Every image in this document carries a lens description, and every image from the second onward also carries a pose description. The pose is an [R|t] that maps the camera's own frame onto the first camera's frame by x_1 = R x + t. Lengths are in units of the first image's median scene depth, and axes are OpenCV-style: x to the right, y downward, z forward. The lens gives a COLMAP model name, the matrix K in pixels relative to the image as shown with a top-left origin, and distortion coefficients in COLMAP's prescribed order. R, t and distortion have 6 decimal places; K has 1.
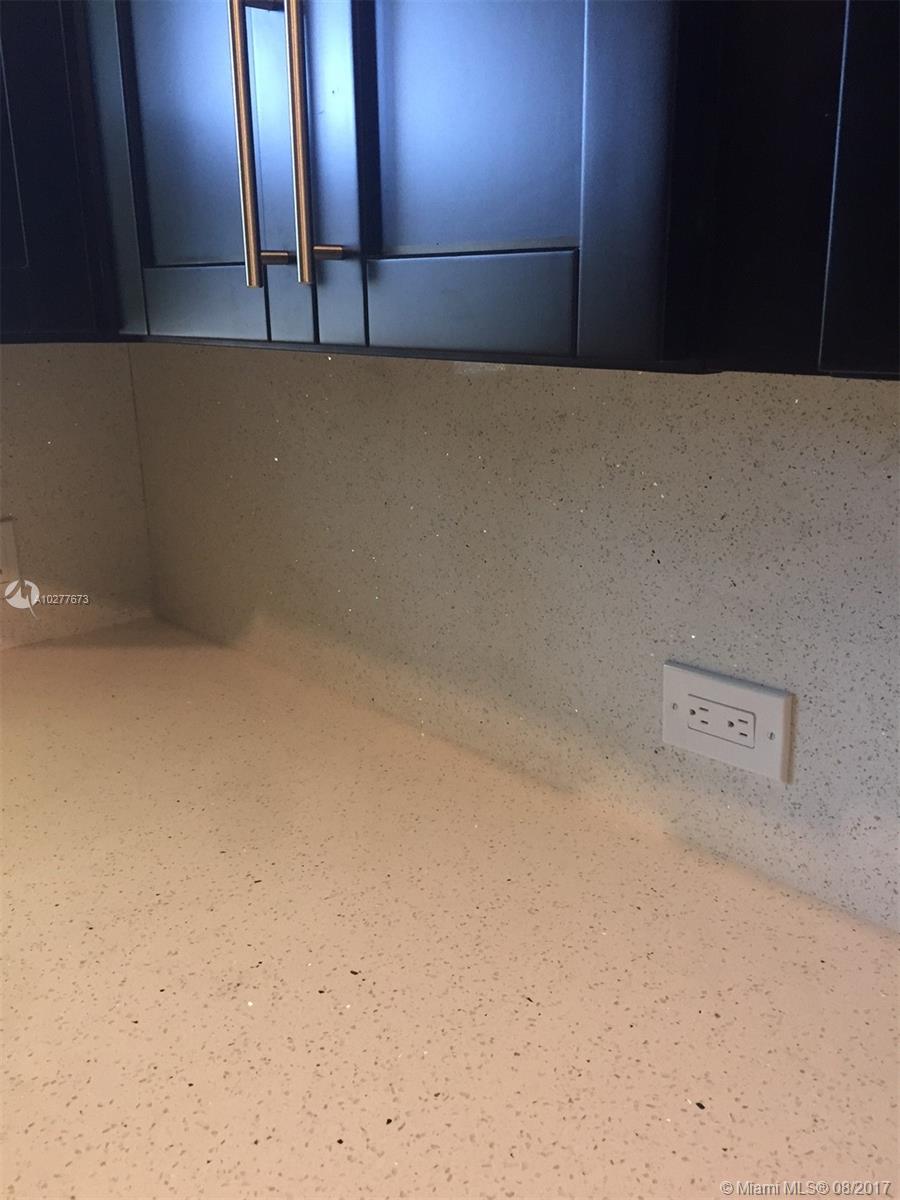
lens RADIAL K [[1029.5, 0, 451.1], [0, 1029.5, 599.3], [0, 0, 1]] dist [0.052354, -0.004169]
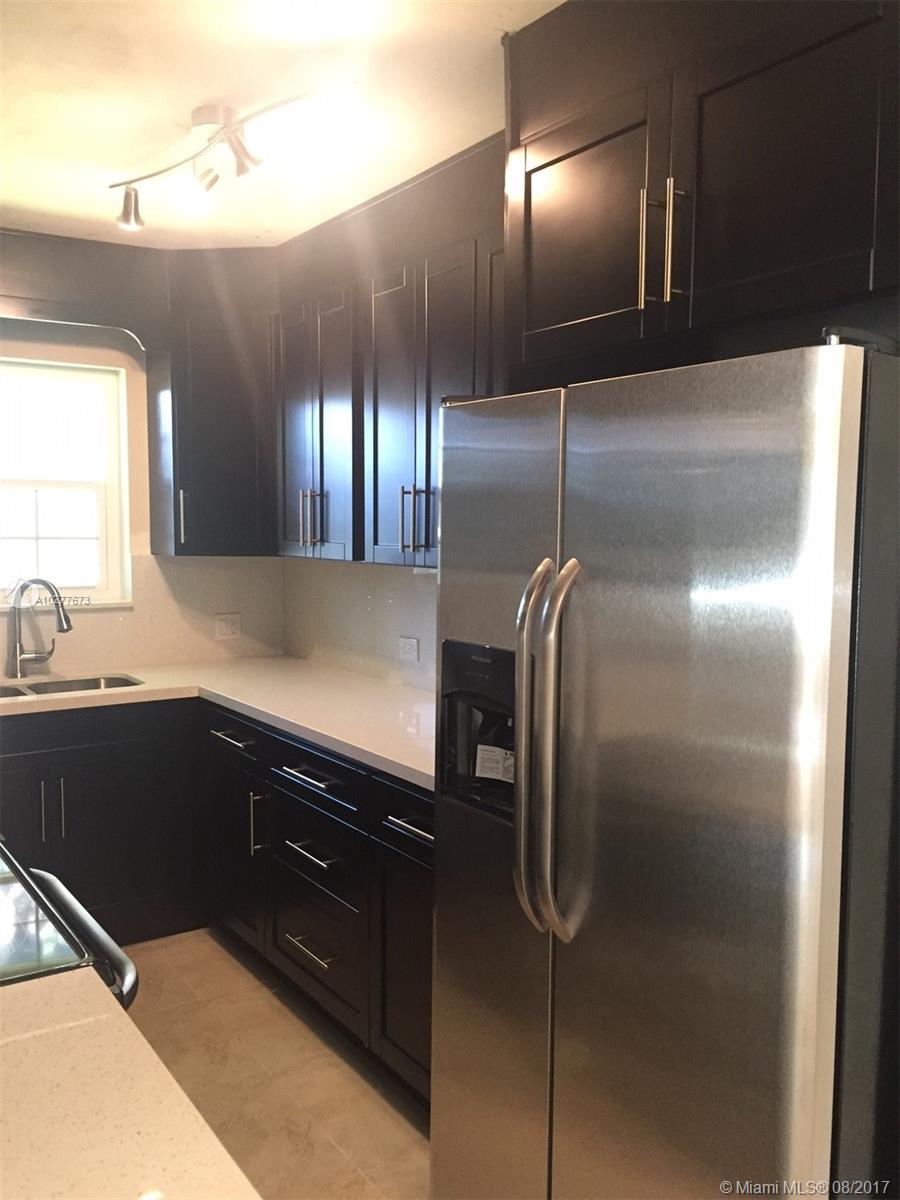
lens RADIAL K [[1029.5, 0, 450.6], [0, 1029.5, 600.5], [0, 0, 1]] dist [0.052354, -0.004169]
pose [[0.987461, 0.030867, -0.154814, 1.036505], [-0.062093, 0.977593, -0.201137, 0.728173], [0.145136, 0.208228, 0.967252, -2.921658]]
